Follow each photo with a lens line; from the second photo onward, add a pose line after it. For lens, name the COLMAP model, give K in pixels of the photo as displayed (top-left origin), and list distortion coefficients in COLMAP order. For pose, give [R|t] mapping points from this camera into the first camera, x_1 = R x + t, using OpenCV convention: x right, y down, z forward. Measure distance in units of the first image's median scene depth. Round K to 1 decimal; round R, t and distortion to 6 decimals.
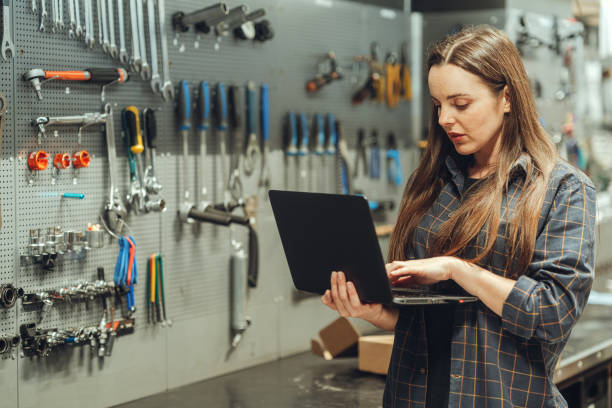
lens RADIAL K [[1512.8, 0, 306.0], [0, 1512.8, 204.0], [0, 0, 1]] dist [0.043116, 0.121671]
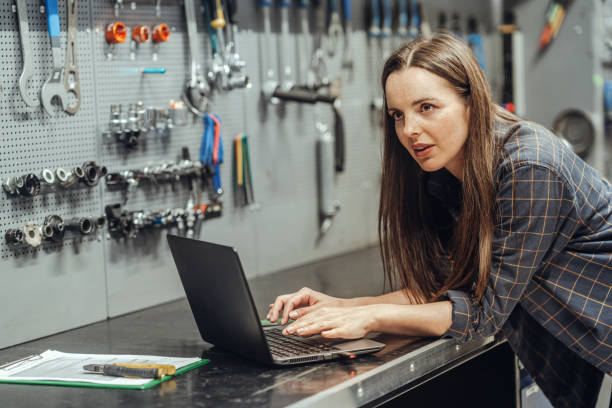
lens RADIAL K [[1435.7, 0, 306.0], [0, 1435.7, 204.0], [0, 0, 1]] dist [0.037146, 0.313889]
pose [[0.998472, -0.034136, -0.043456, -0.020807], [0.036120, 0.998301, 0.045715, 0.038530], [0.041821, -0.047214, 0.998009, 0.093076]]
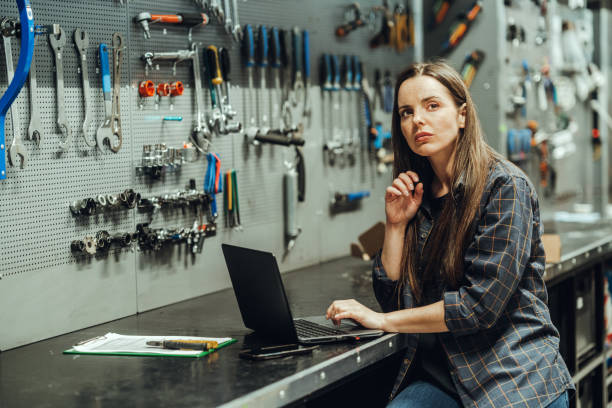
lens RADIAL K [[1435.7, 0, 306.0], [0, 1435.7, 204.0], [0, 0, 1]] dist [0.037146, 0.313889]
pose [[0.998774, -0.020683, 0.044981, -0.096243], [0.019580, 0.999500, 0.024826, 0.034653], [-0.045472, -0.023915, 0.998679, -0.143030]]
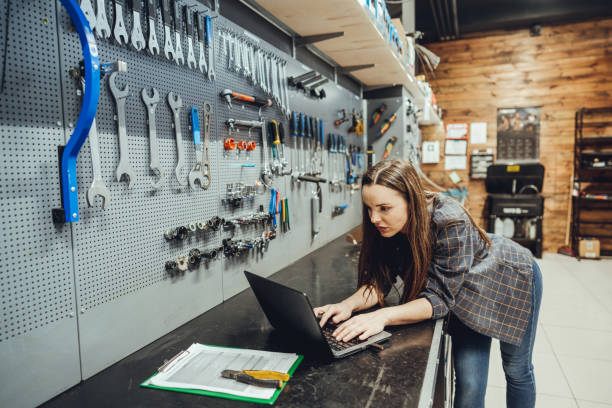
lens RADIAL K [[409.2, 0, 306.0], [0, 409.2, 204.0], [0, 0, 1]] dist [0.002752, 0.002207]
pose [[0.996464, -0.020222, 0.081546, -0.120764], [0.016286, 0.998683, 0.048642, 0.016889], [-0.082423, -0.047142, 0.995482, 0.488910]]
